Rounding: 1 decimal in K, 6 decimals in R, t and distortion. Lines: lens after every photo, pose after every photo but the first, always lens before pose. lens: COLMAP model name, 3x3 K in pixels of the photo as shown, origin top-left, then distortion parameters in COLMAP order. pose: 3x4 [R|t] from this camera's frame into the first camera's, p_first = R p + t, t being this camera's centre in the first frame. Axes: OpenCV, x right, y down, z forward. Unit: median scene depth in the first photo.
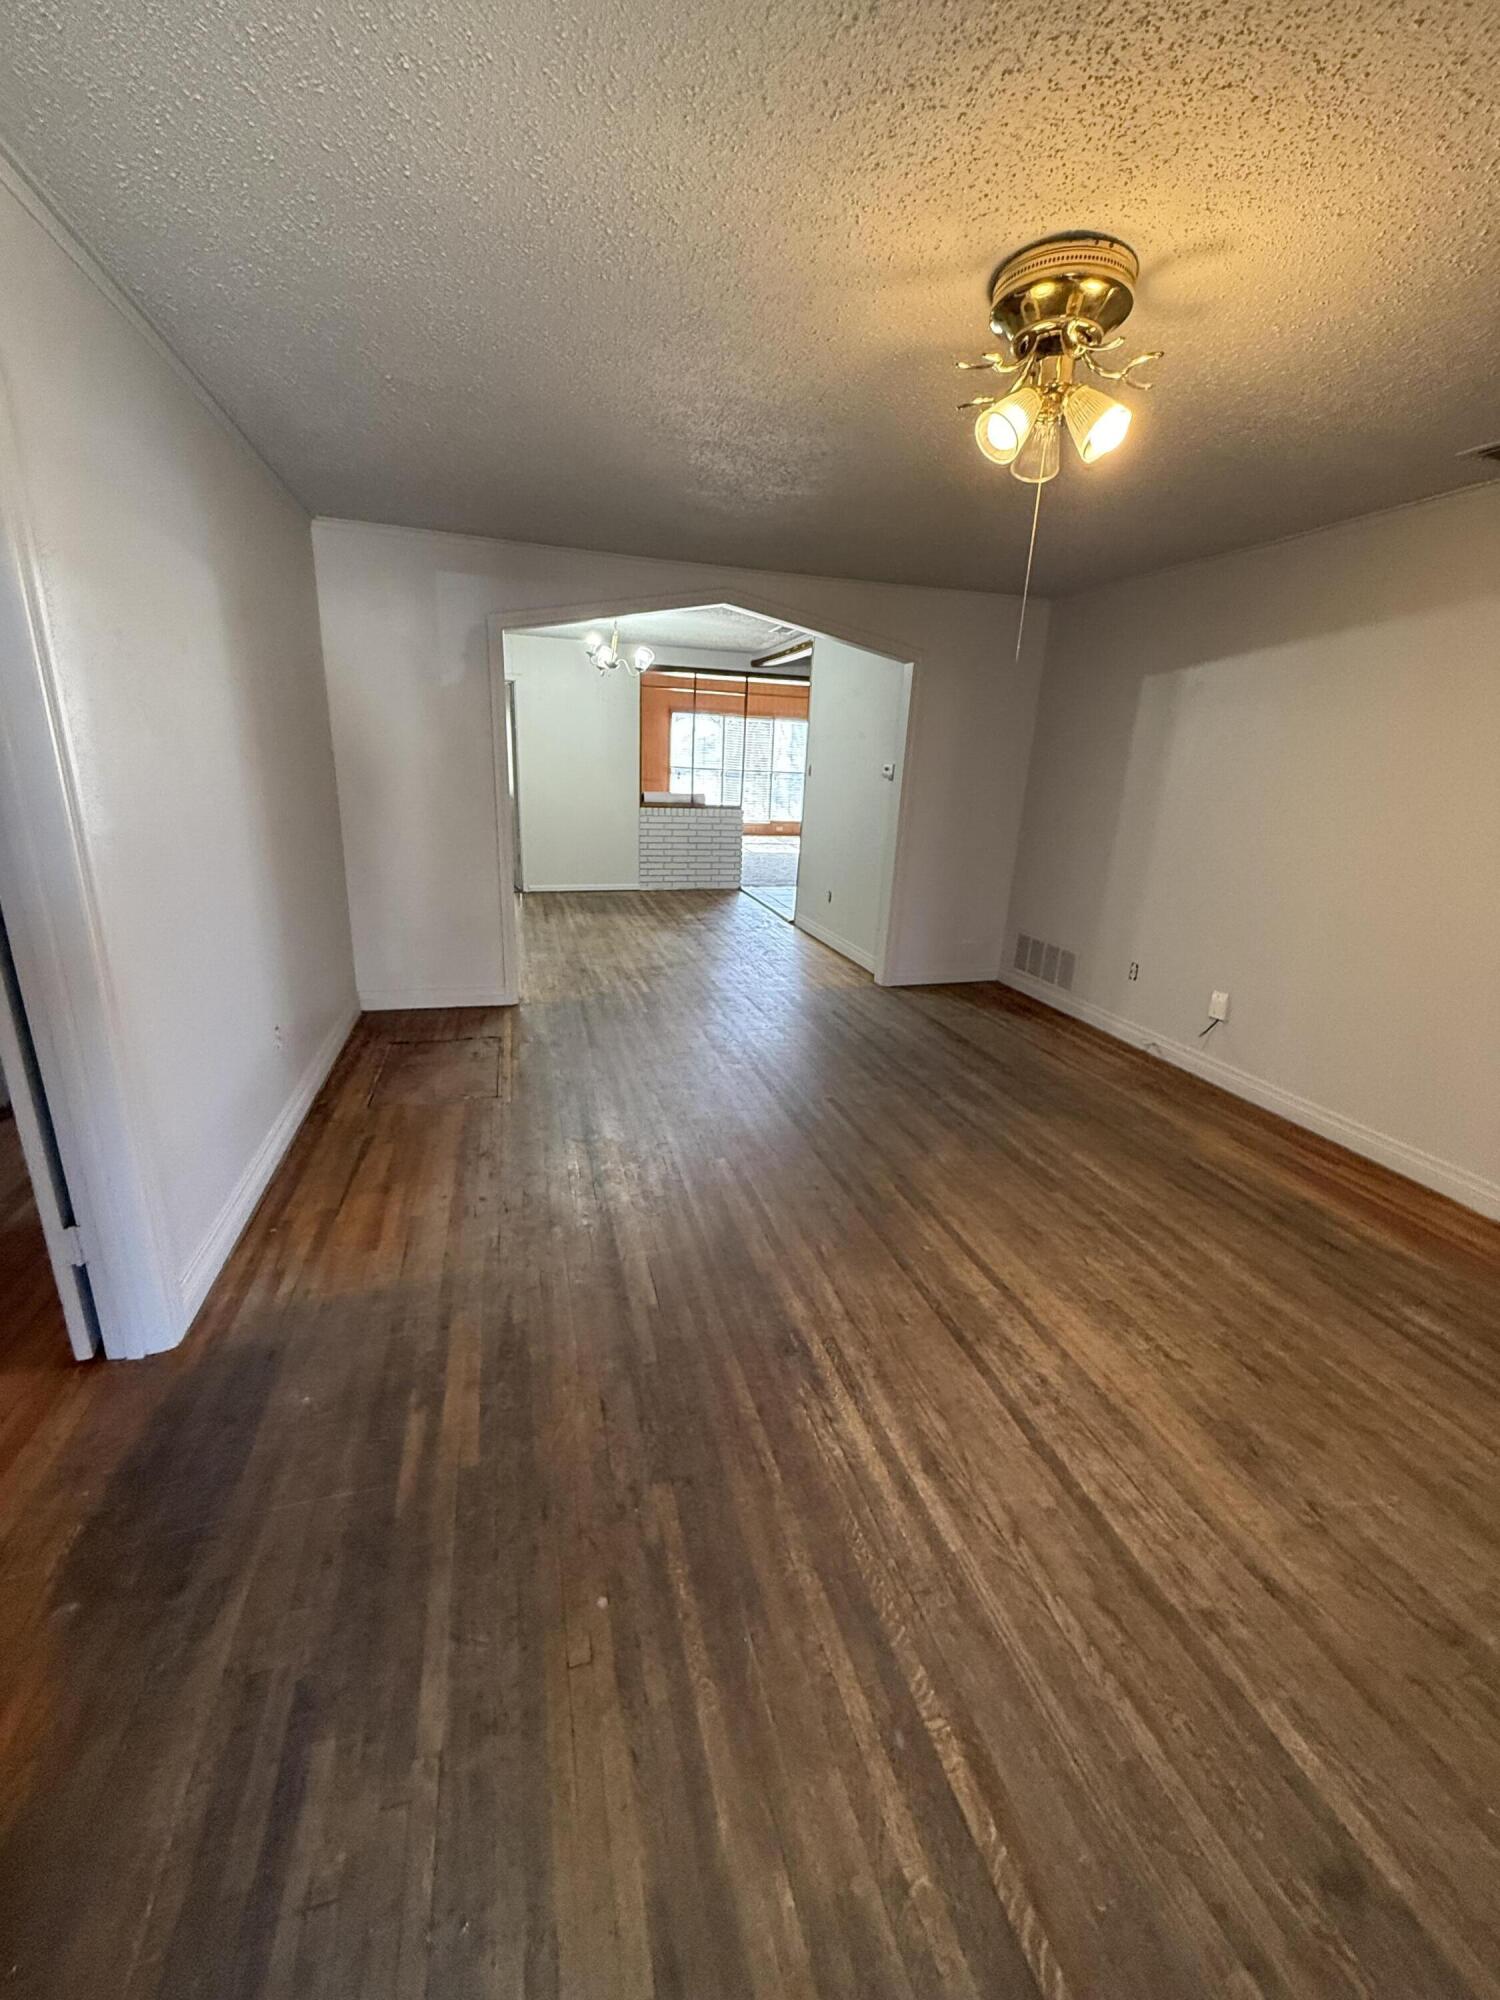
lens RADIAL K [[797.4, 0, 747.7], [0, 797.4, 1000.1], [0, 0, 1]] dist [0.002439, -0.000519]
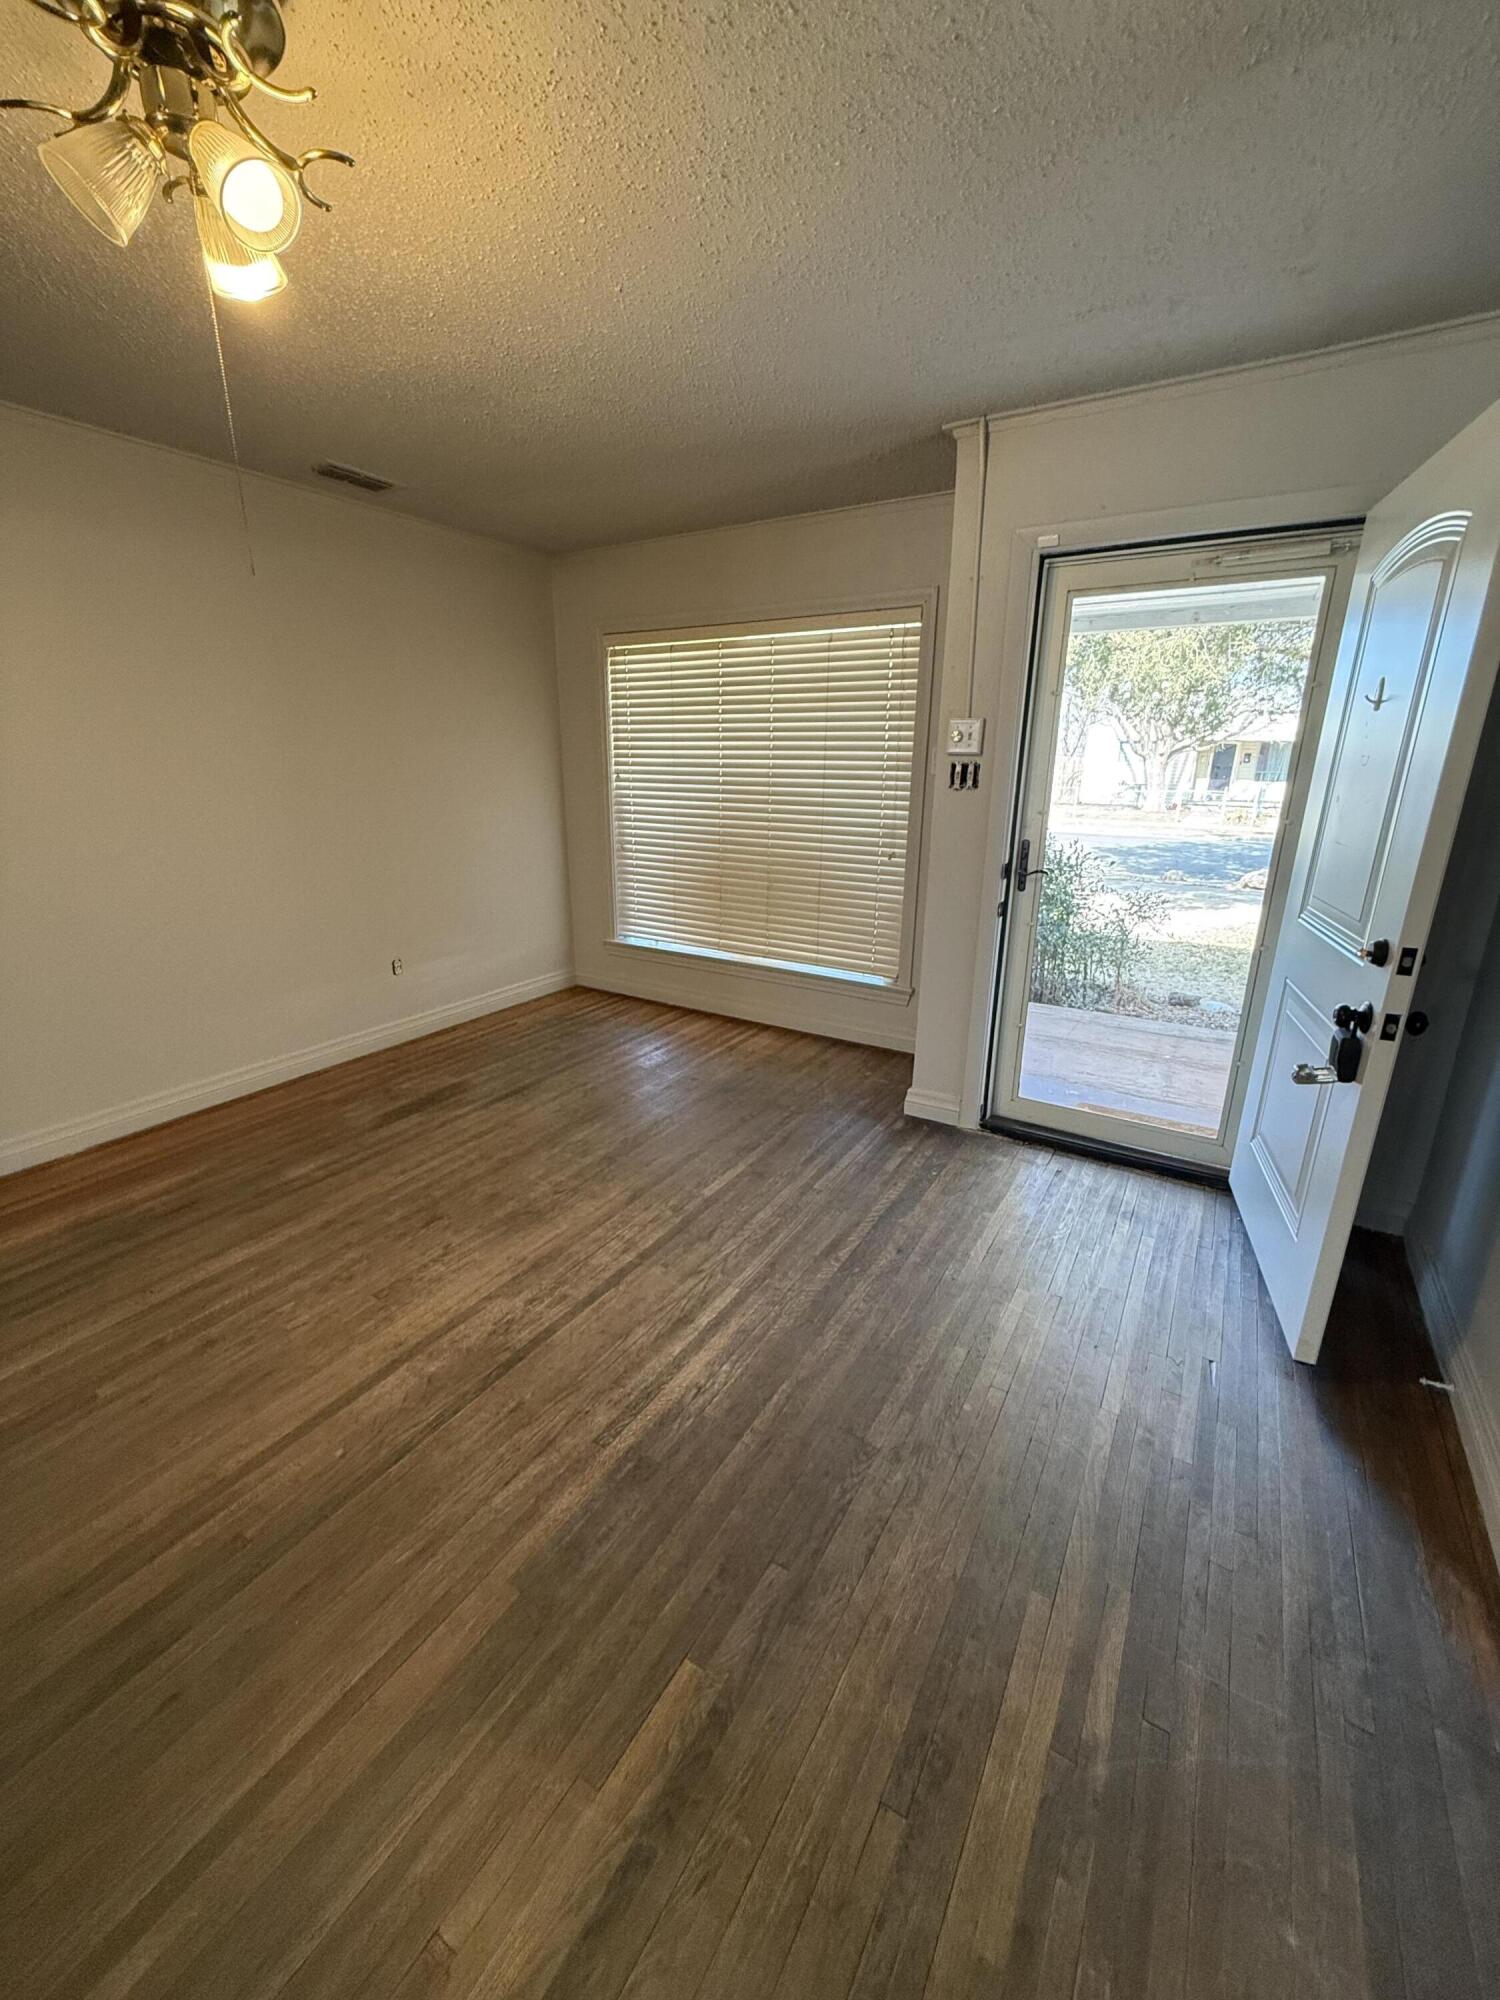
lens RADIAL K [[797.4, 0, 747.3], [0, 797.4, 996.6], [0, 0, 1]] dist [0.002439, -0.000519]
pose [[-0.671446, -0.259530, 0.694121, -0.498195], [0.186561, 0.847301, 0.497269, -0.380797], [-0.717186, 0.463385, -0.520498, 1.213842]]
